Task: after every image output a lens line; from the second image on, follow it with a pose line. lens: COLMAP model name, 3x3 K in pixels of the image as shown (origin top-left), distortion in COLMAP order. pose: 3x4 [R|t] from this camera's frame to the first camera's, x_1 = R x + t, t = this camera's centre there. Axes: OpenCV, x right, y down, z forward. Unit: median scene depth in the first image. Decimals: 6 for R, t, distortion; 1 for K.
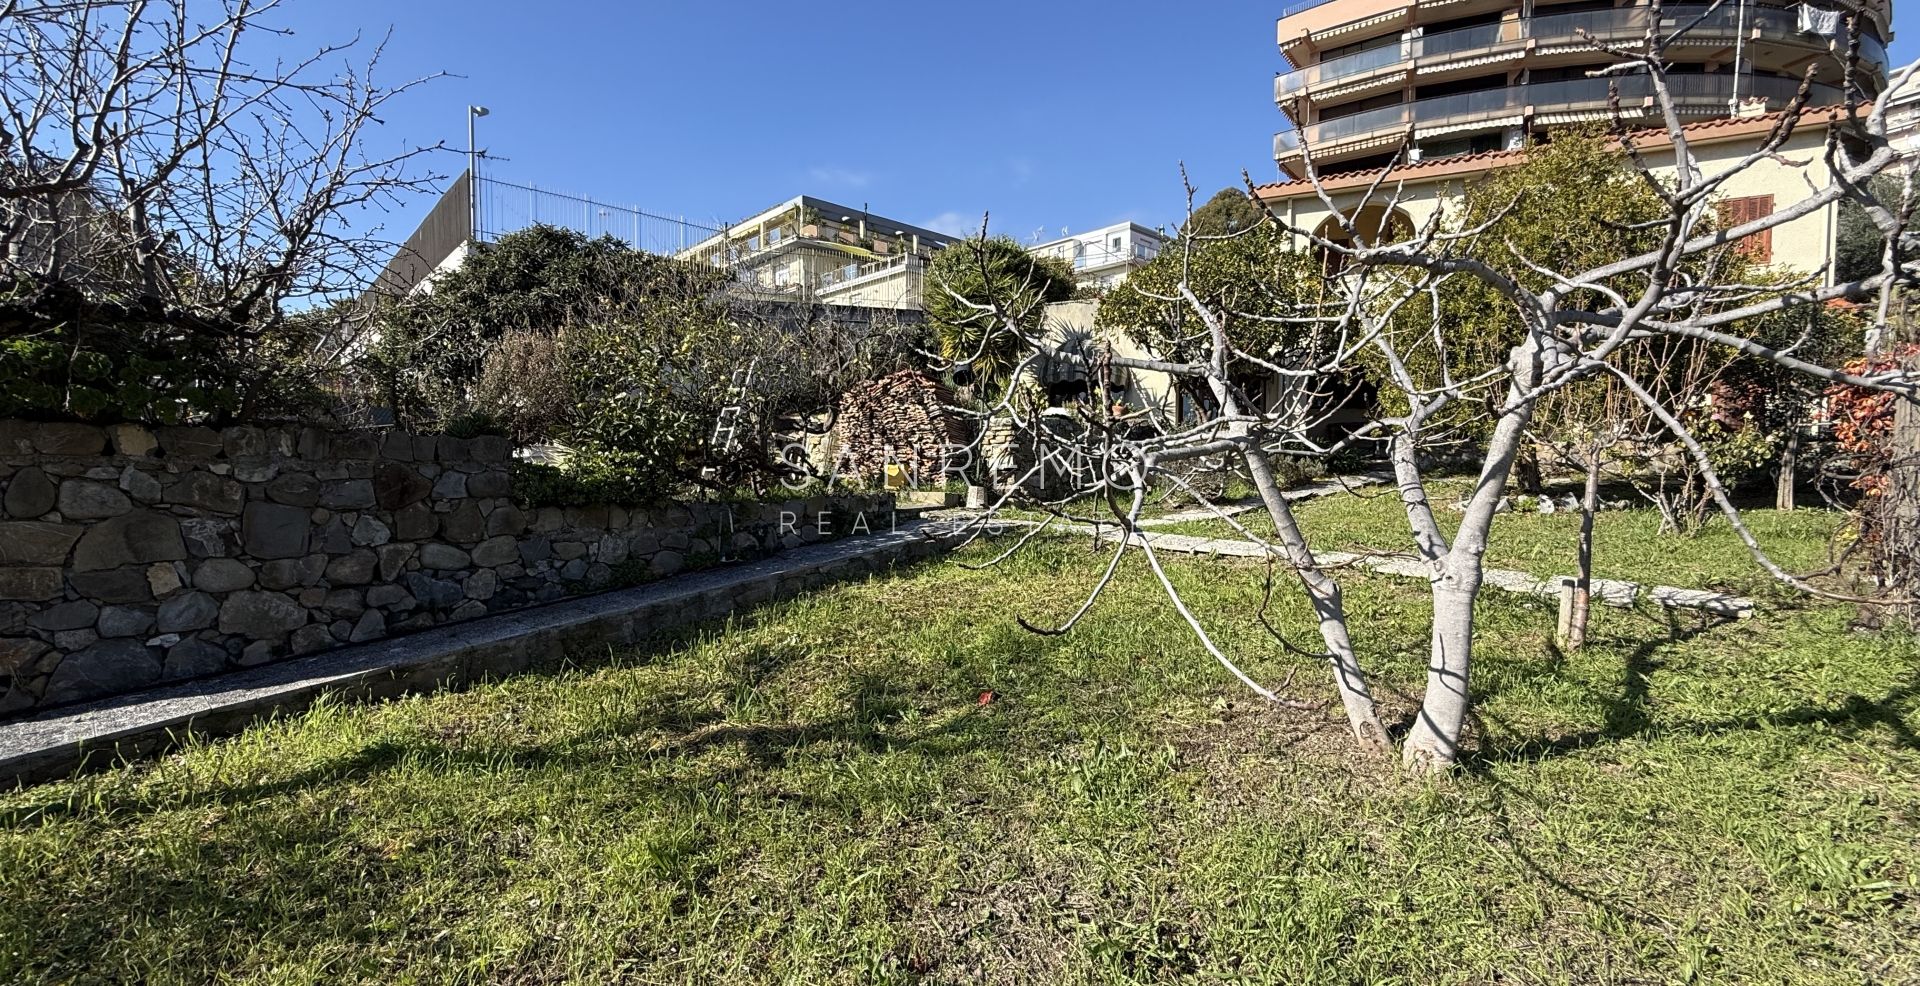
lens RADIAL K [[760.9, 0, 960.0], [0, 760.9, 493.0], [0, 0, 1]] dist [-0.001890, -0.000618]
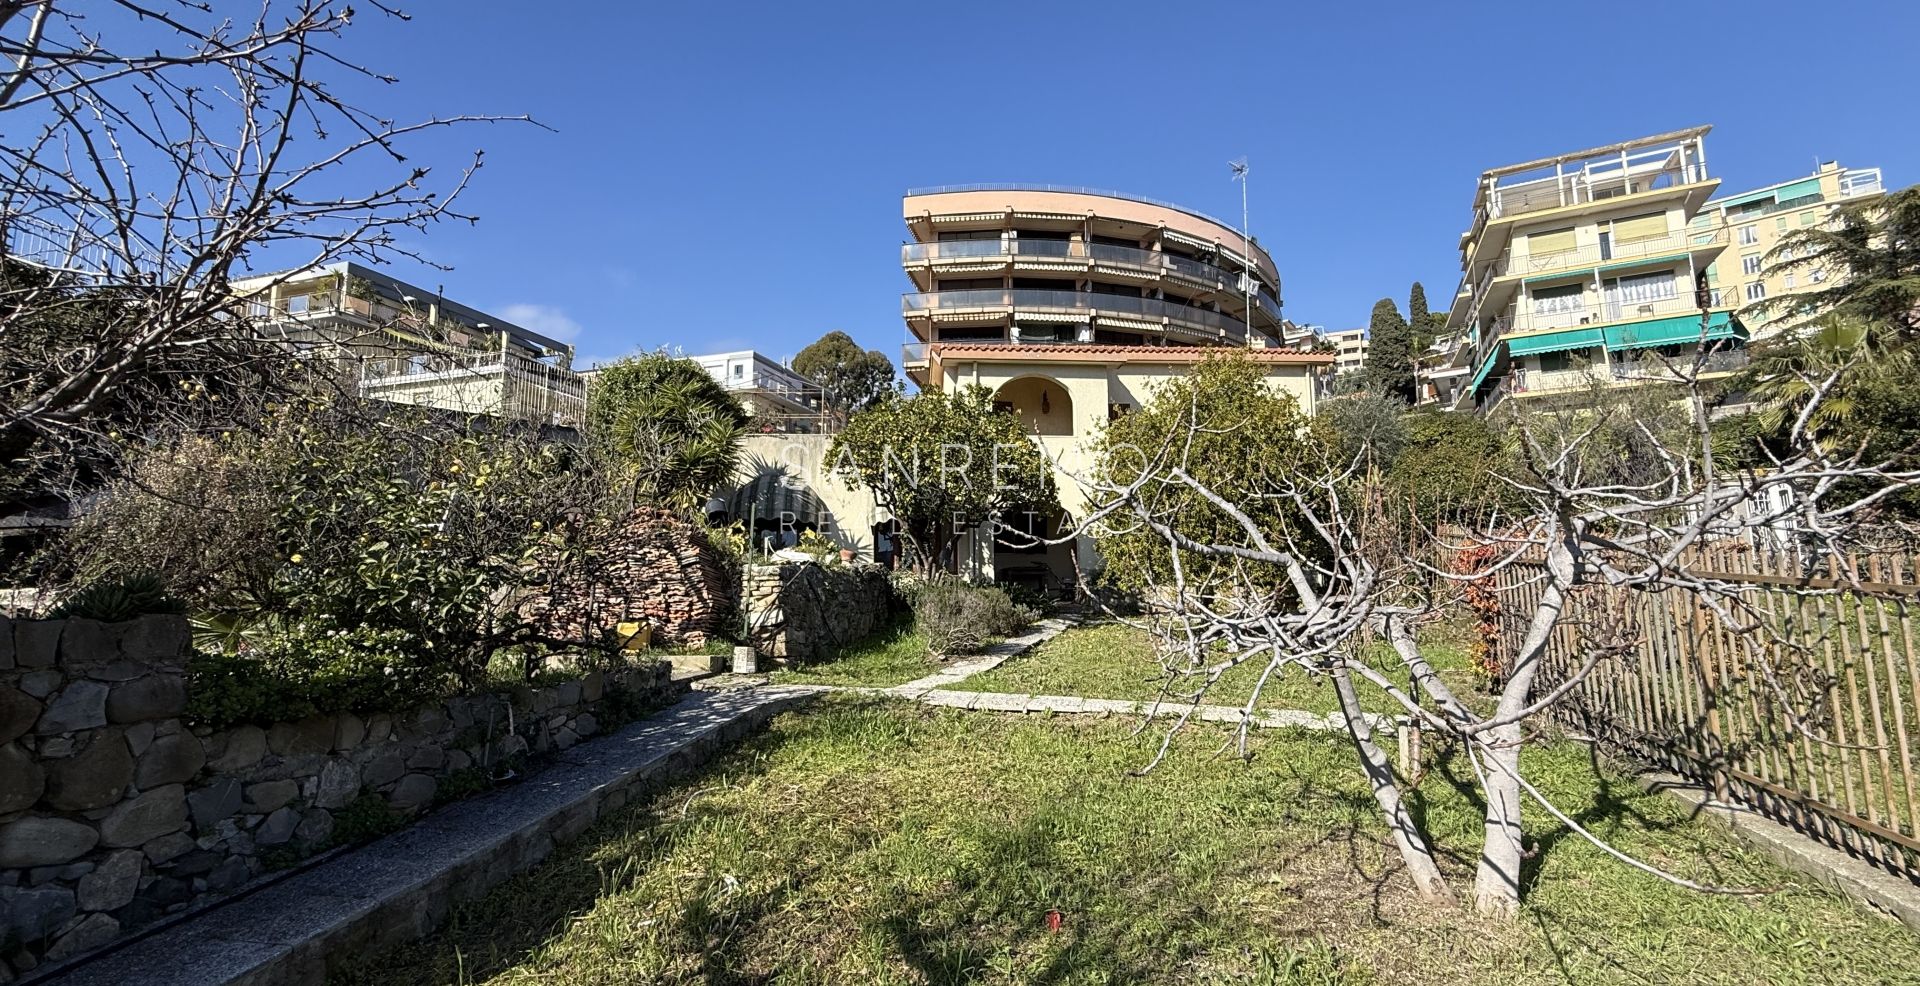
lens RADIAL K [[802.7, 0, 960.0], [0, 802.7, 493.0], [0, 0, 1]] dist [0.000643, -0.000313]
pose [[0.871234, 0.053375, 0.487958, -0.123503], [0.028592, 0.986865, -0.158997, -0.016419], [-0.490035, 0.152475, 0.858264, 0.043354]]
